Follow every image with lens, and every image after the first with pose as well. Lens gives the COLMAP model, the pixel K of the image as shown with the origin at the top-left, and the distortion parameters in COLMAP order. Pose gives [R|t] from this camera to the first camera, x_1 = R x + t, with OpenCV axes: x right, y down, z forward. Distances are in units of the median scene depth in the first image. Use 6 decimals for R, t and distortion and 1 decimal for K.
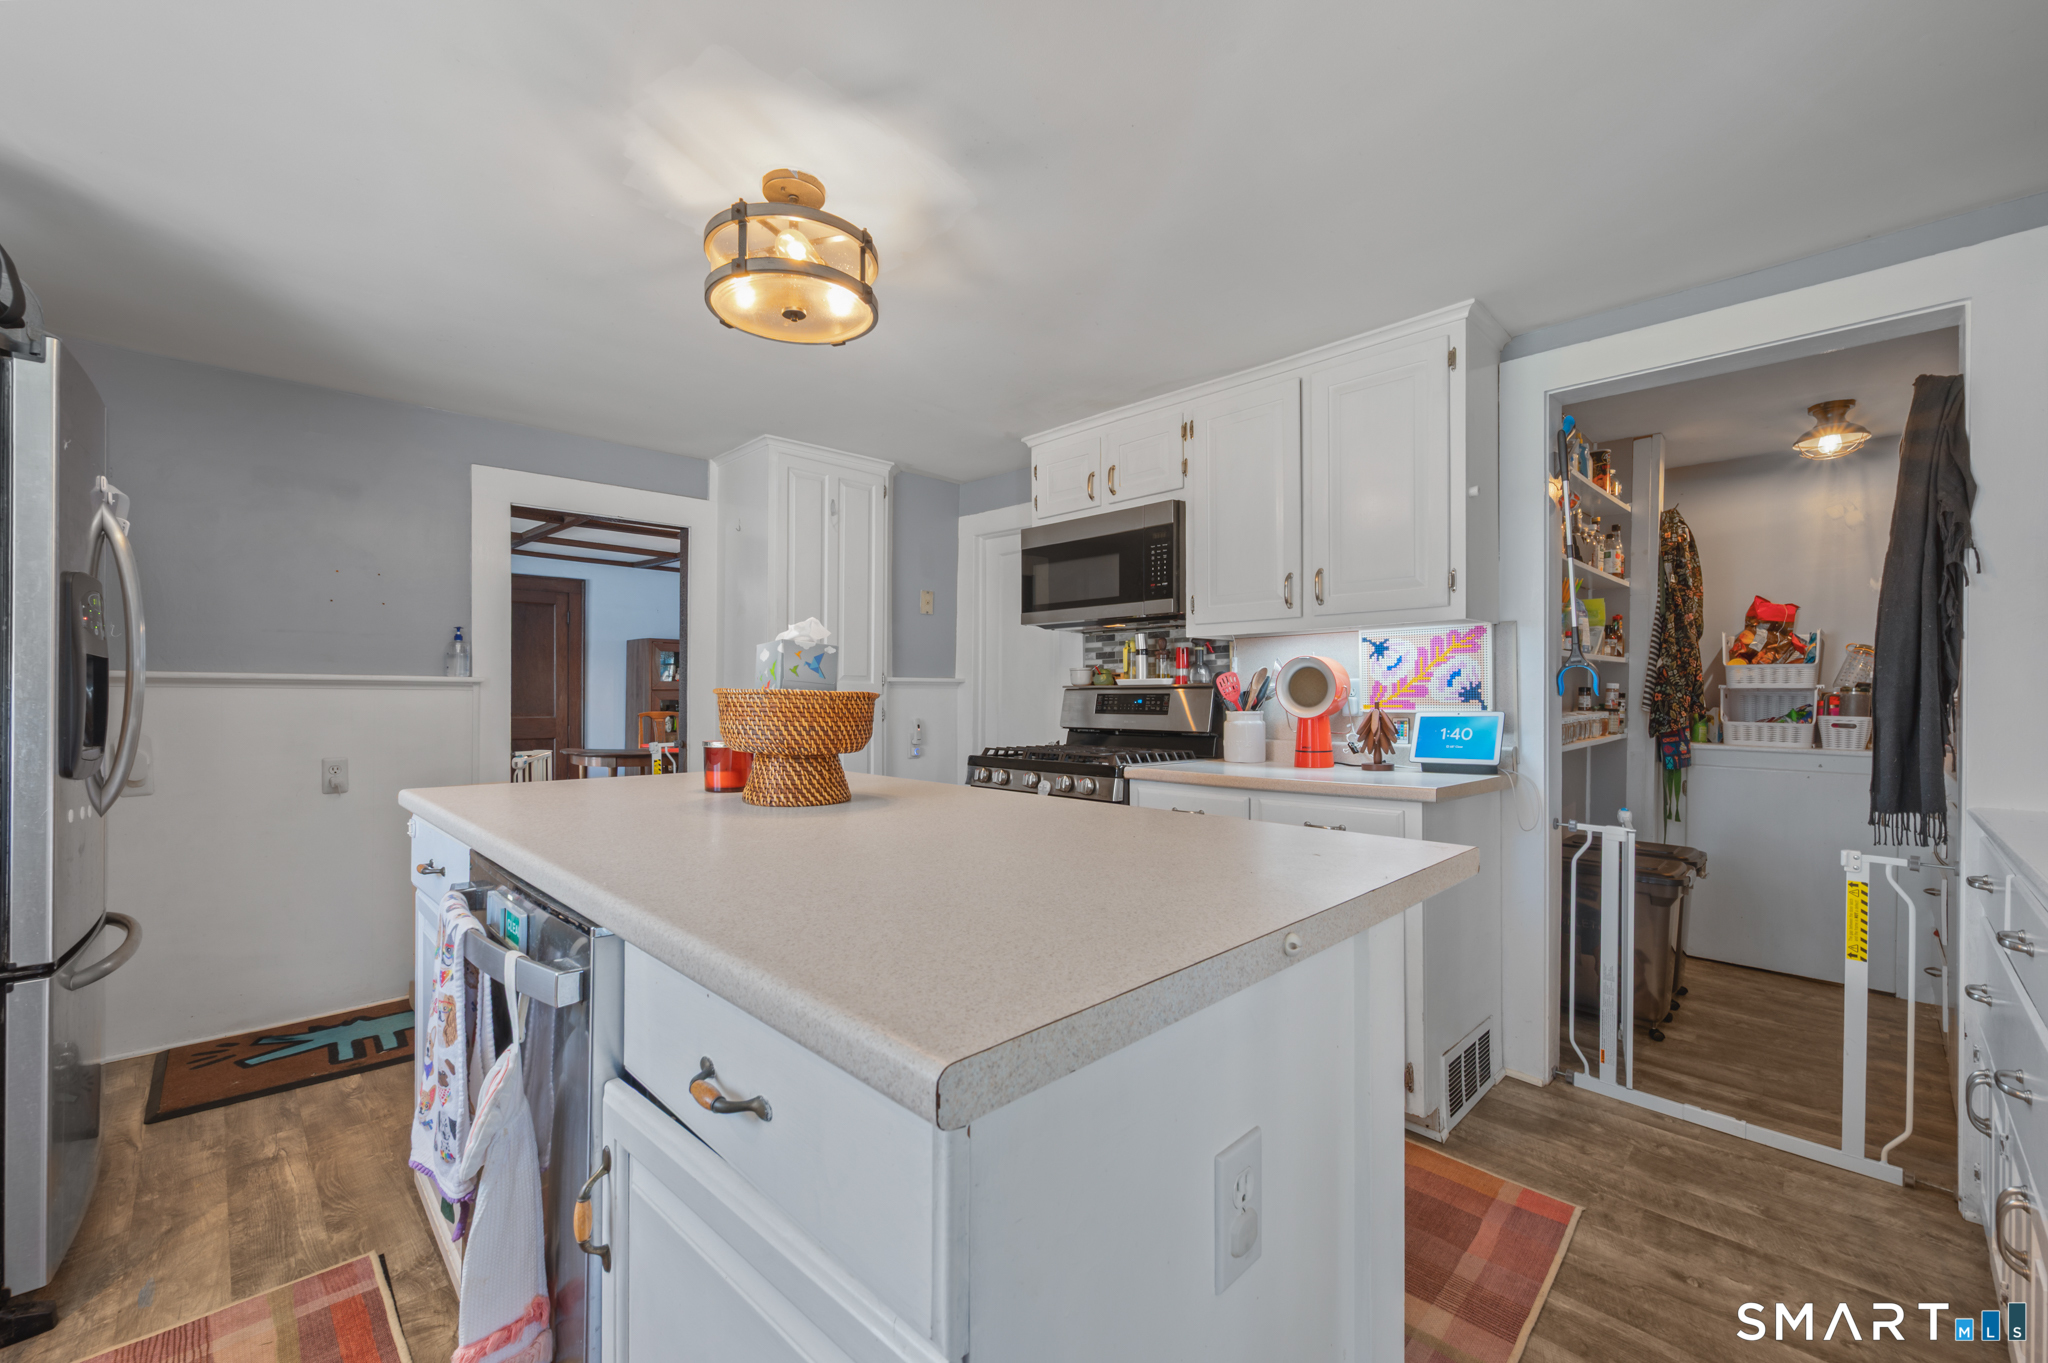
lens RADIAL K [[817.6, 0, 1028.0], [0, 817.6, 703.1], [0, 0, 1]] dist [-0.001361, -0.000261]
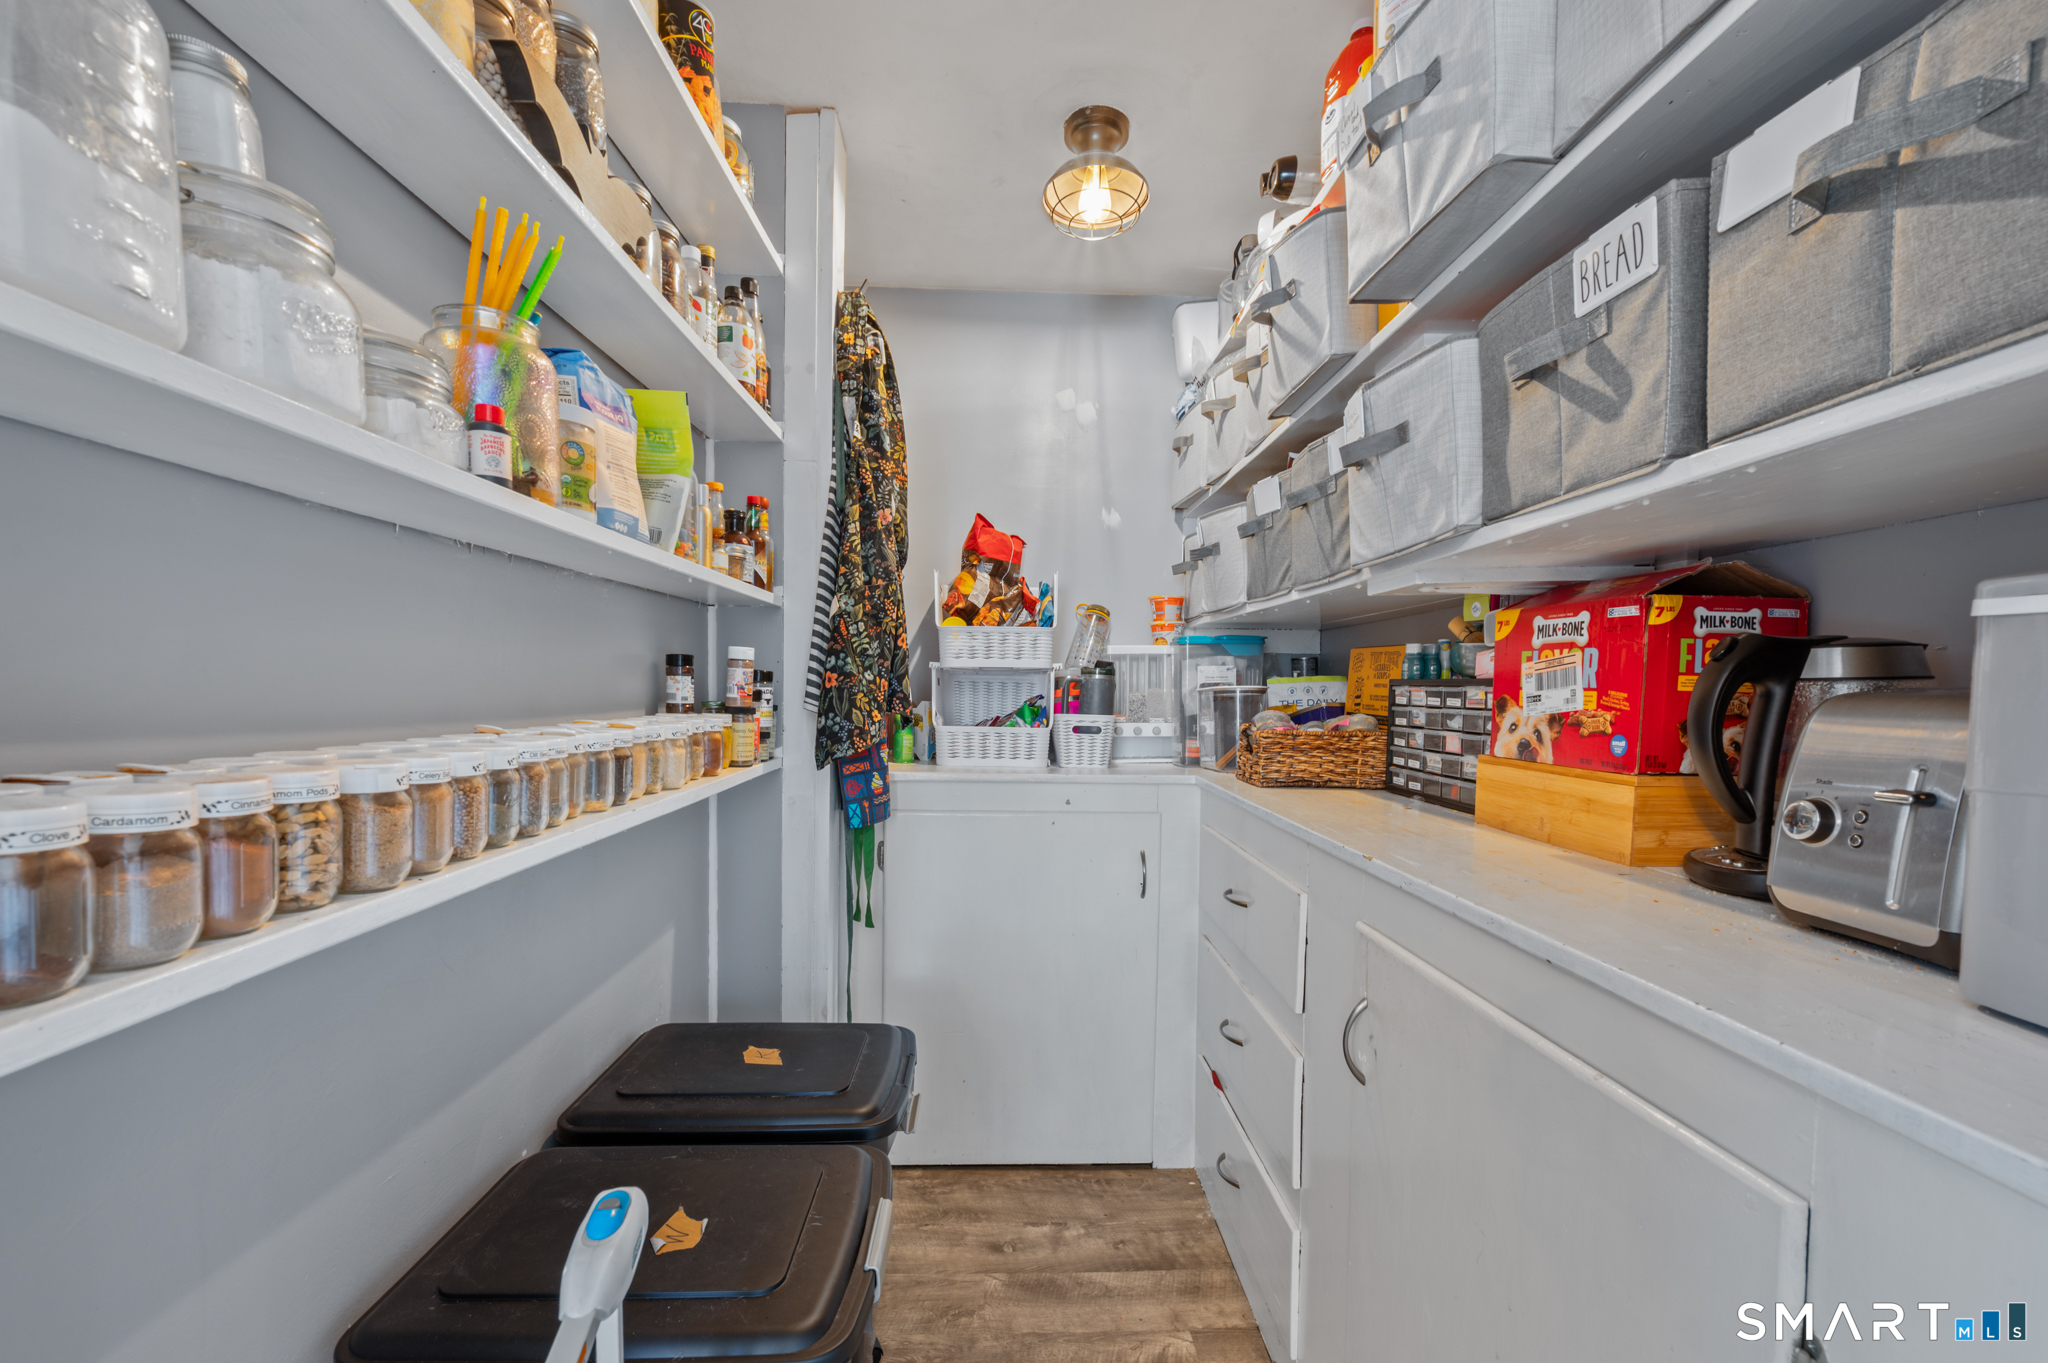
lens RADIAL K [[817.6, 0, 1026.7], [0, 817.6, 696.2], [0, 0, 1]] dist [-0.001361, -0.000261]
pose [[0.672526, -0.002910, 0.740068, 0.494832], [0.002372, 0.999996, 0.001776, 0.000971], [-0.740070, 0.000561, 0.672530, 0.597222]]
